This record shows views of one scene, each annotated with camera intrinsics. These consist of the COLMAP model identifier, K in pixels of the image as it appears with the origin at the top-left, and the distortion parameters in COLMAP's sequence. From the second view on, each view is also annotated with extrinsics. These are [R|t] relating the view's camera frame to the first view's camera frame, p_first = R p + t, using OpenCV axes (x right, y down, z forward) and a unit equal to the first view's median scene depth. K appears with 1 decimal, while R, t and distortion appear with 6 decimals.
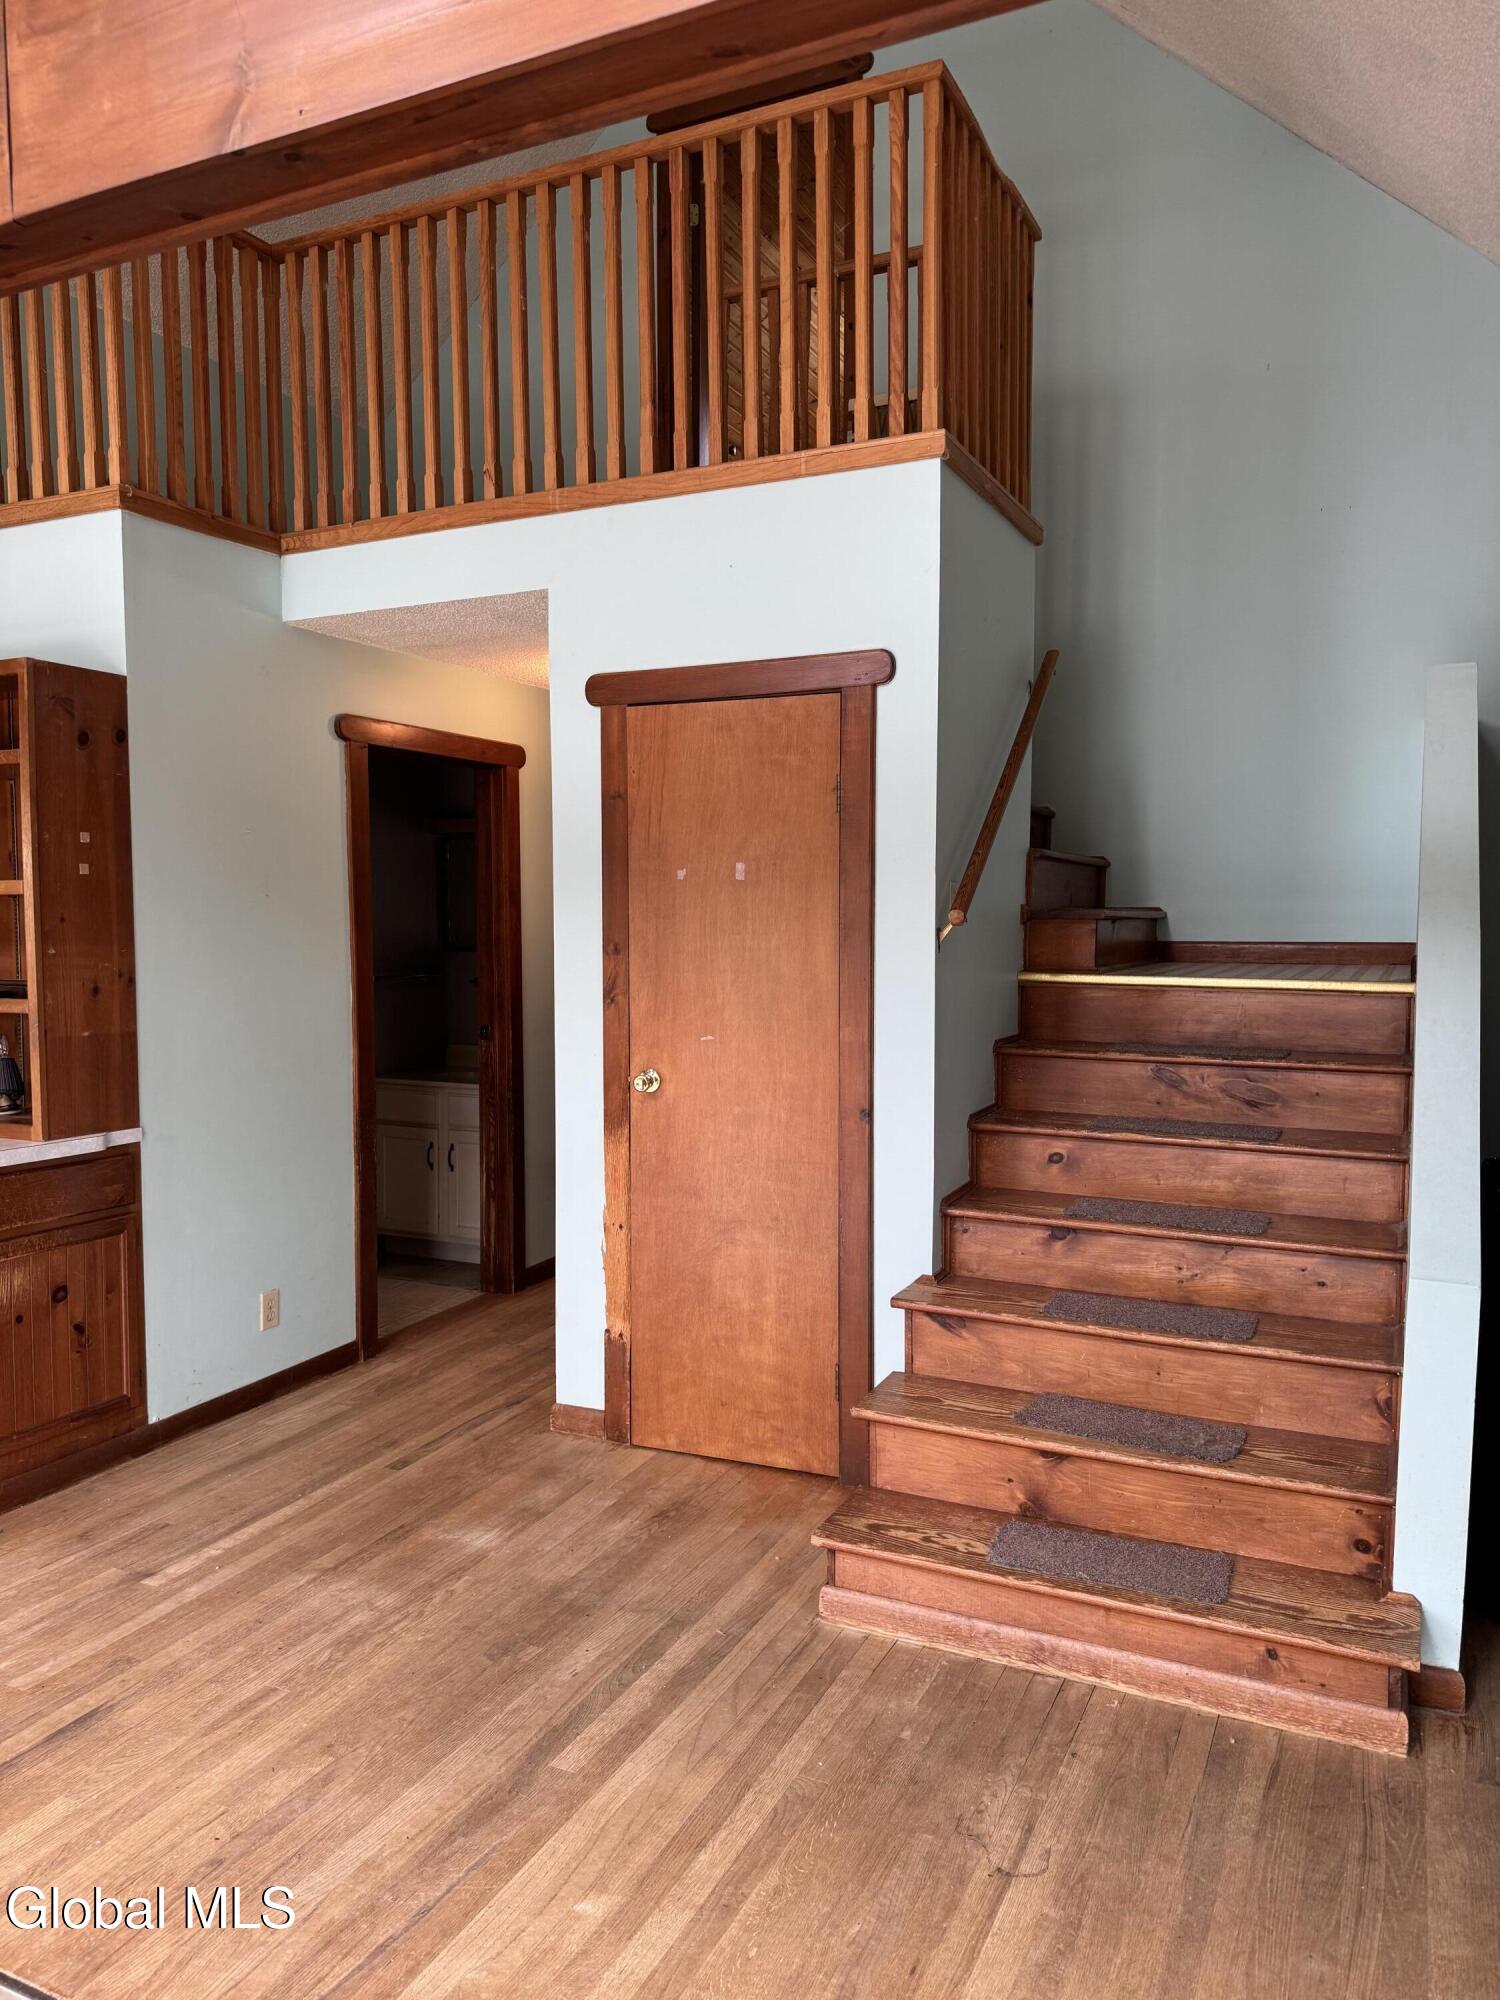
lens RADIAL K [[1409.6, 0, 760.8], [0, 1409.6, 984.2], [0, 0, 1]] dist [0.047671, -0.052185]
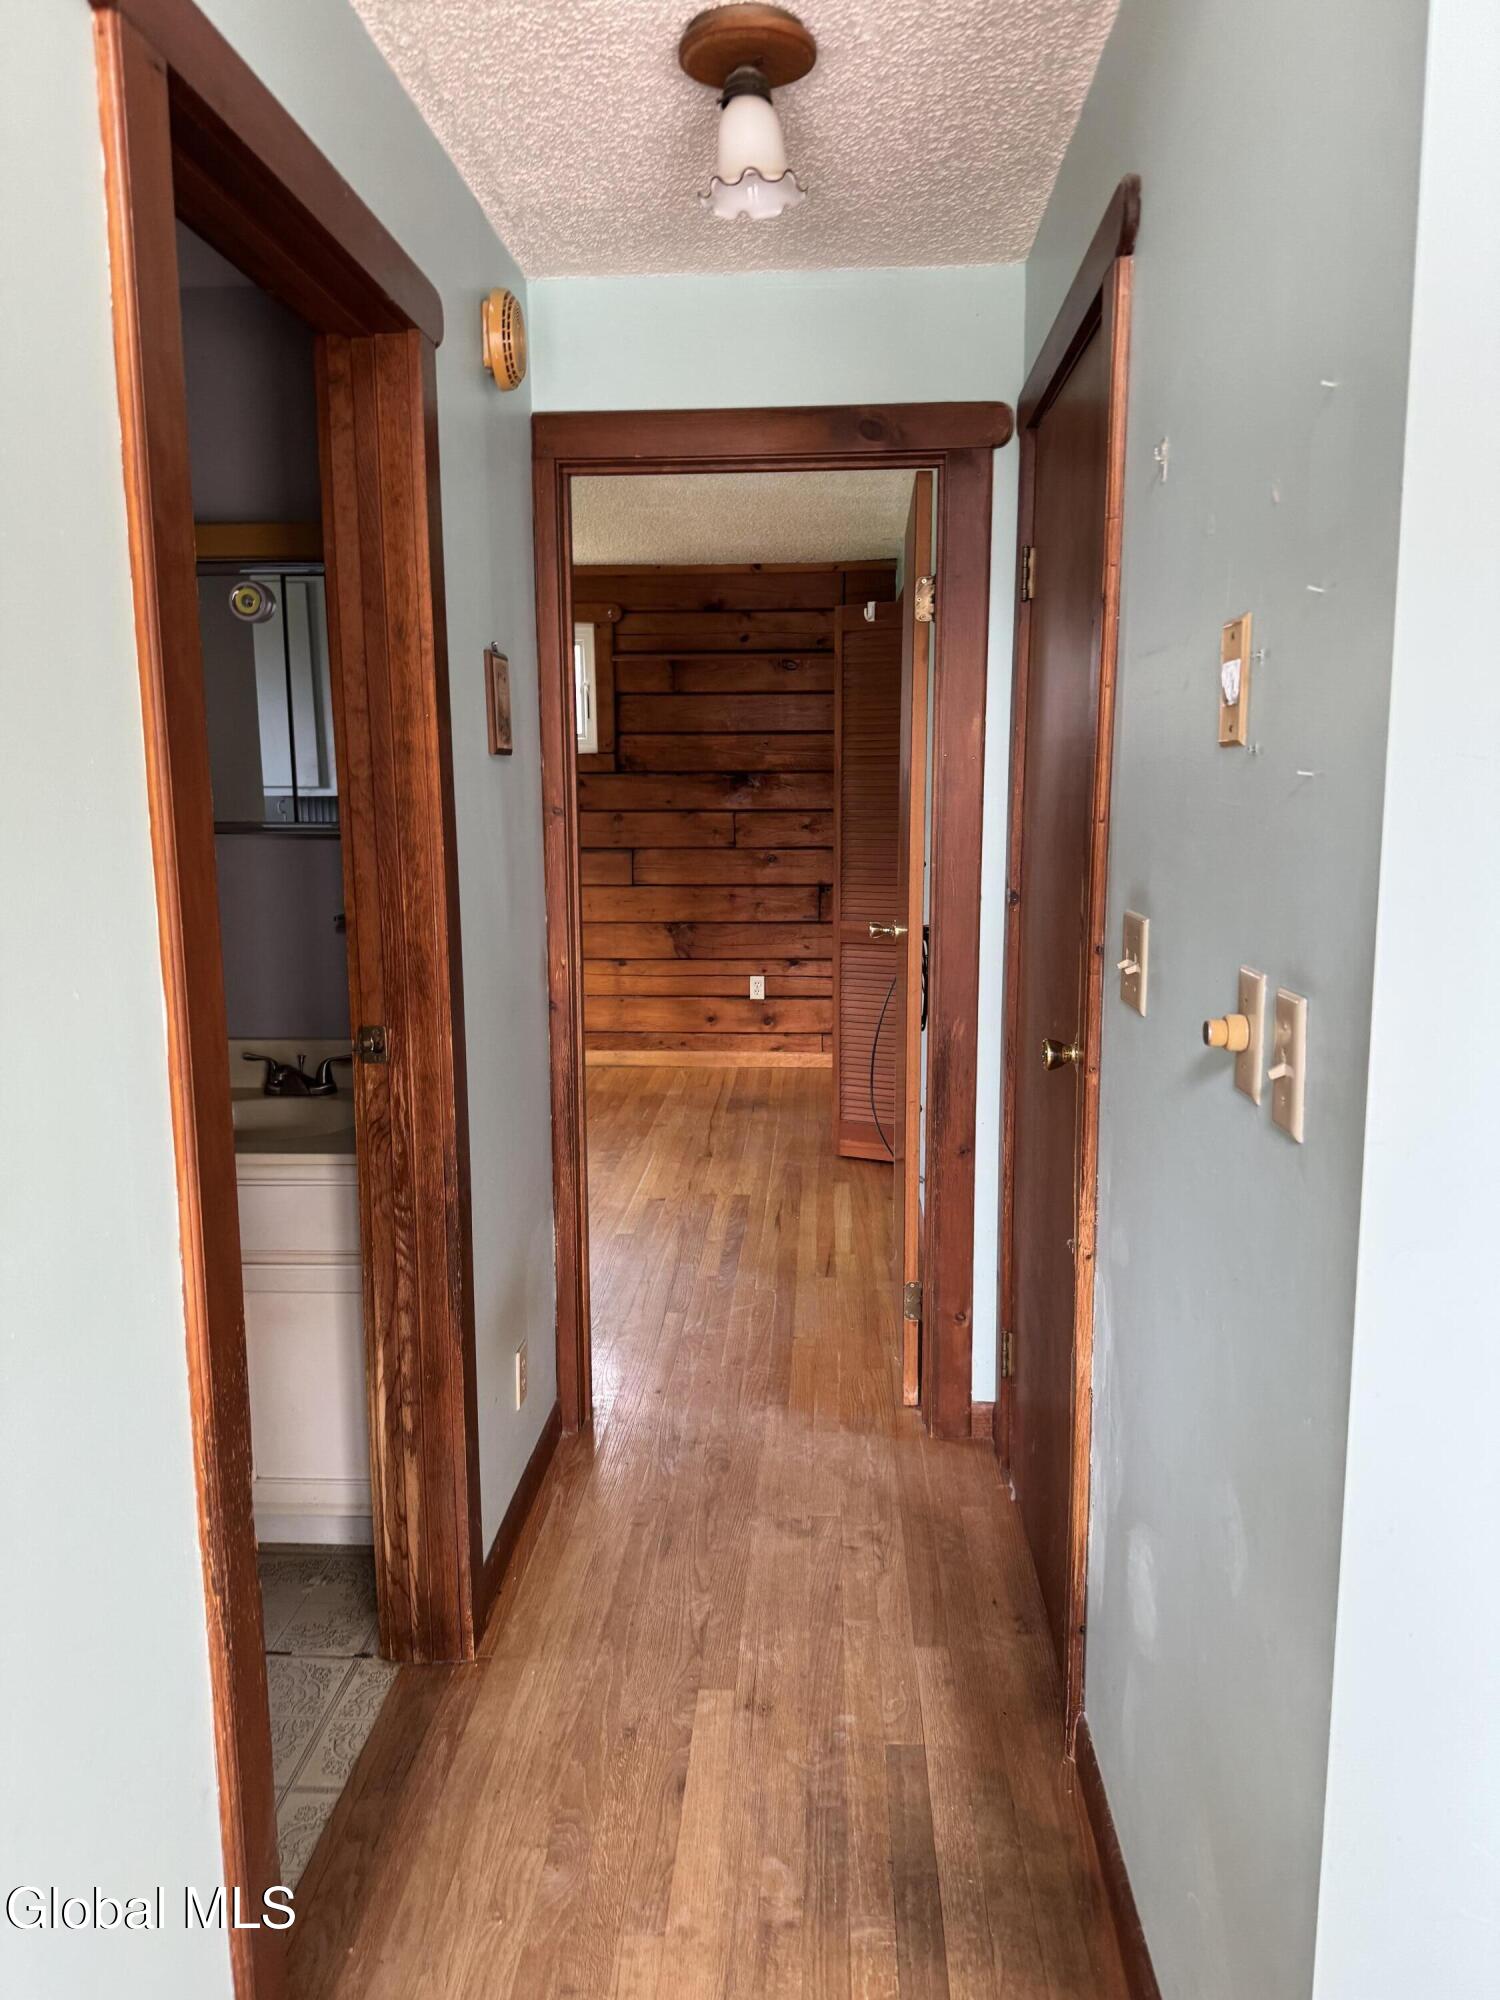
lens RADIAL K [[1409.6, 0, 749.2], [0, 1409.6, 1008.1], [0, 0, 1]] dist [0.047671, -0.052185]
pose [[0.926548, -0.059740, 0.371402, -0.348368], [0.019678, 0.993655, 0.110737, -0.024509], [-0.375661, -0.095295, 0.921845, 0.858295]]
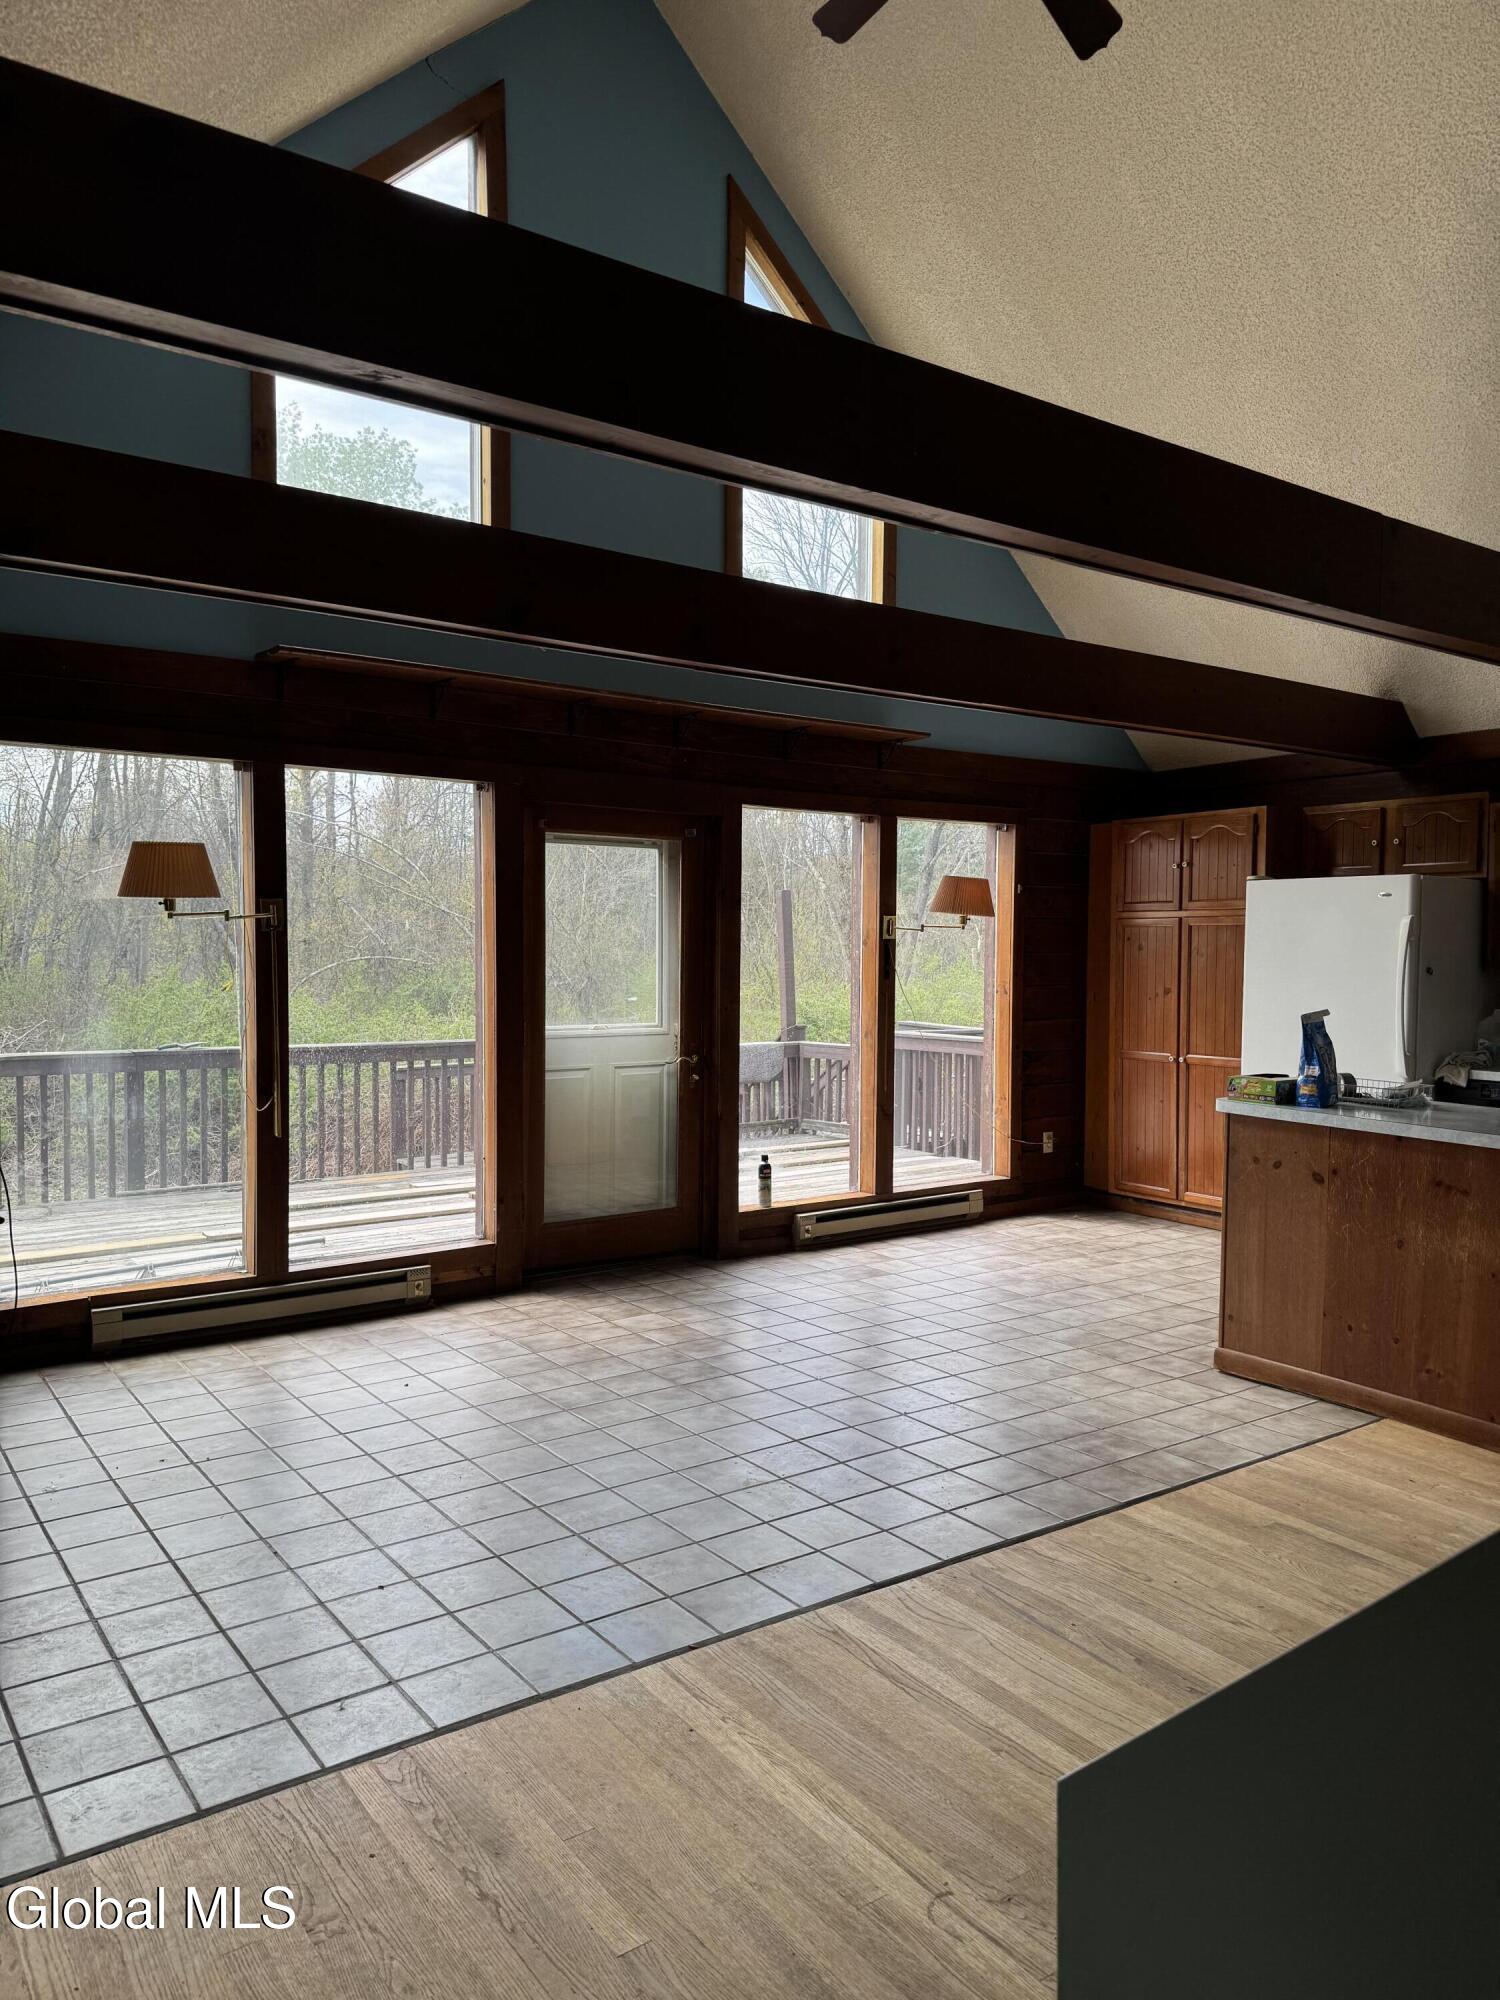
lens RADIAL K [[1409.6, 0, 749.2], [0, 1409.6, 1011.1], [0, 0, 1]] dist [0.047671, -0.052185]
pose [[-0.482912, 0.040952, -0.874711, 0.626620], [-0.055540, 0.995462, 0.077268, -0.030358], [0.873906, 0.085895, -0.478446, 0.760947]]
